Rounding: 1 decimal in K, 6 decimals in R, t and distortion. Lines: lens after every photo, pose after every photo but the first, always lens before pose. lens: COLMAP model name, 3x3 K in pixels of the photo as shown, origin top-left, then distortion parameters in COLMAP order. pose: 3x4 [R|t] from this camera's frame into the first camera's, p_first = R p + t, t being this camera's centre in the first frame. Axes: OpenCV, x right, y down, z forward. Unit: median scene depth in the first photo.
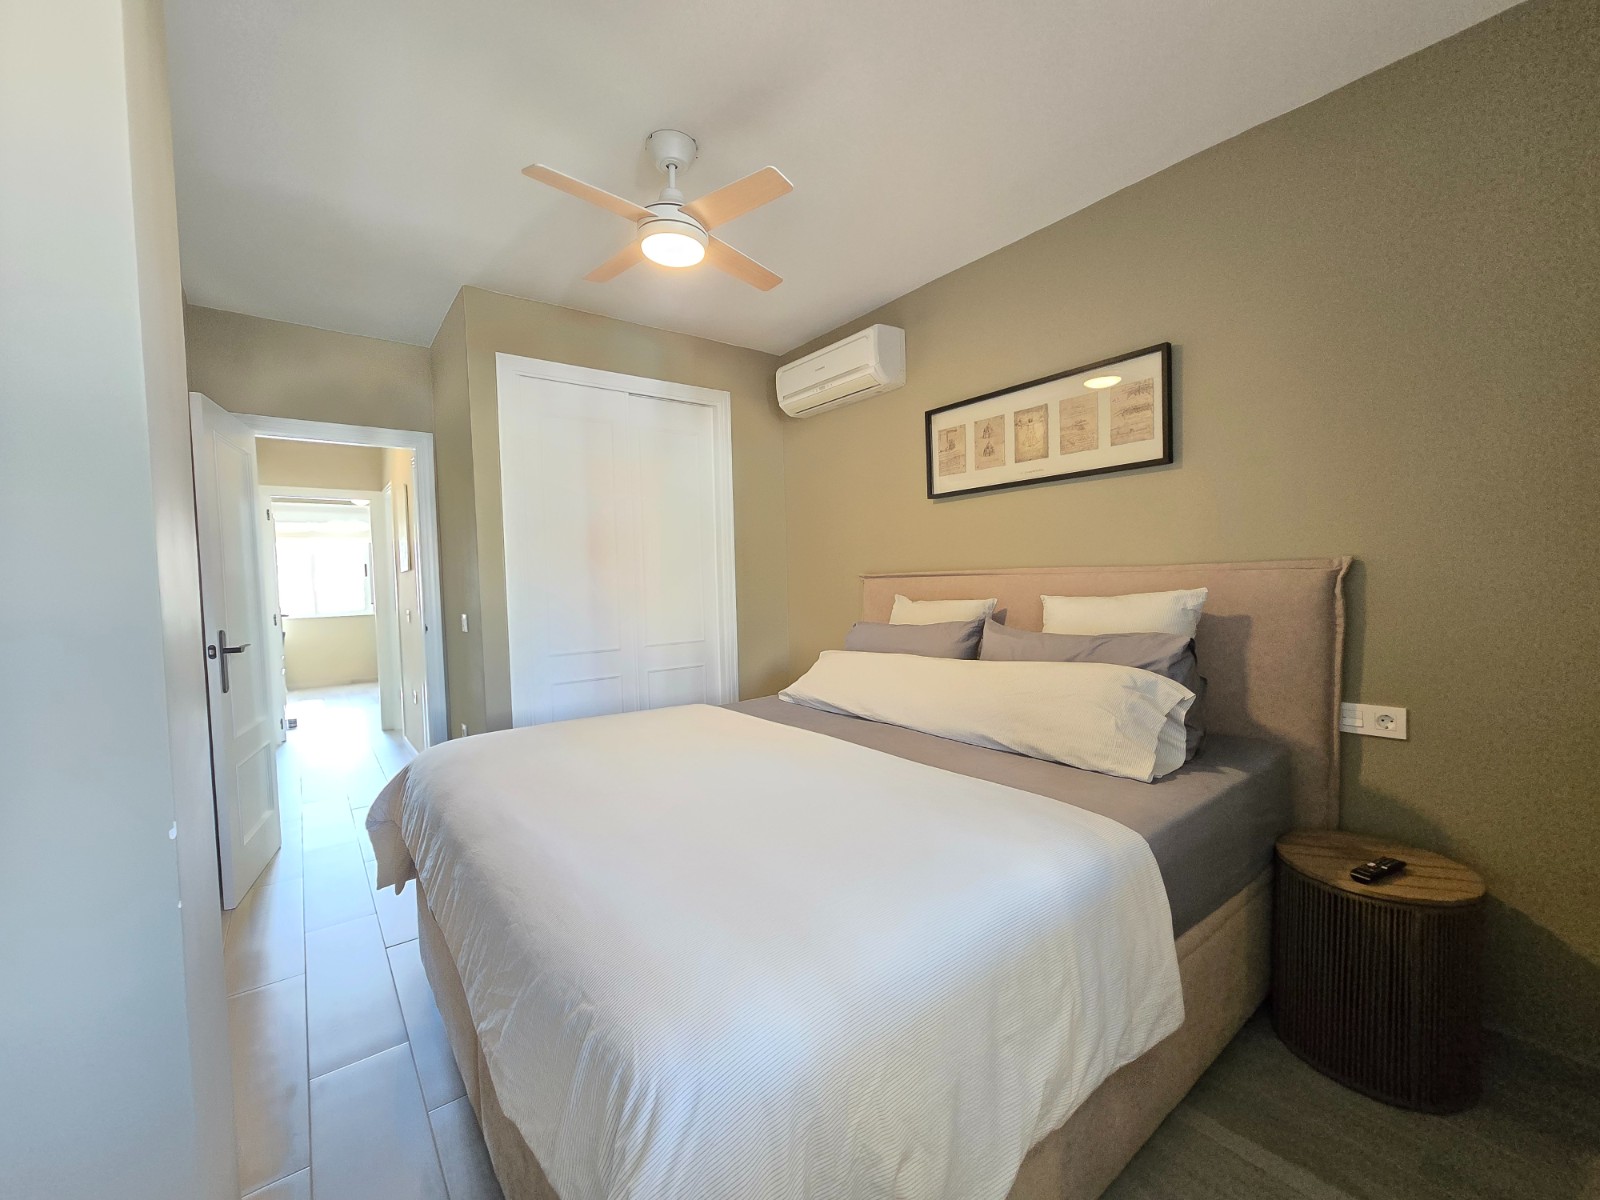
lens RADIAL K [[653.2, 0, 799.6], [0, 653.2, 608.7], [0, 0, 1]] dist [-0.009291, -0.000366]
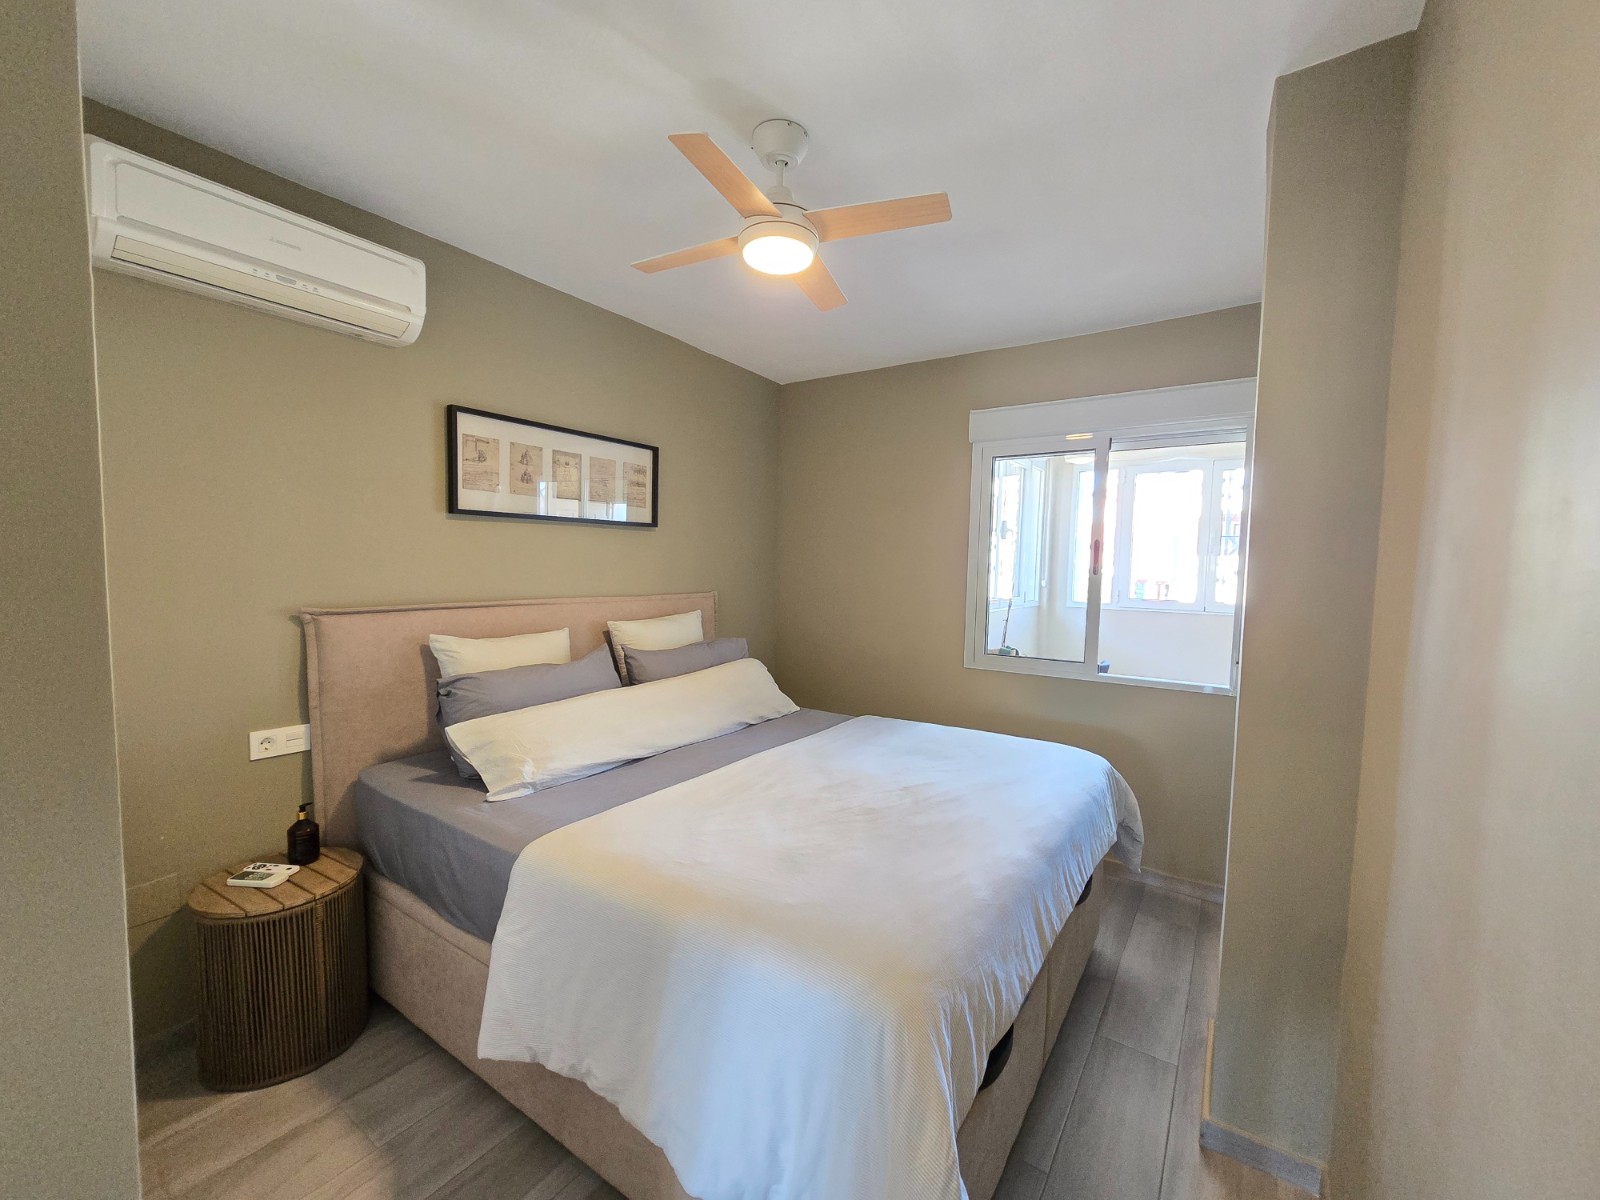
lens RADIAL K [[653.2, 0, 799.7], [0, 653.2, 607.9], [0, 0, 1]] dist [-0.009291, -0.000366]
pose [[-0.309672, -0.032726, 0.950280, -0.769140], [0.044484, 0.997815, 0.048859, -0.079112], [-0.949802, 0.057403, -0.307540, 0.929297]]
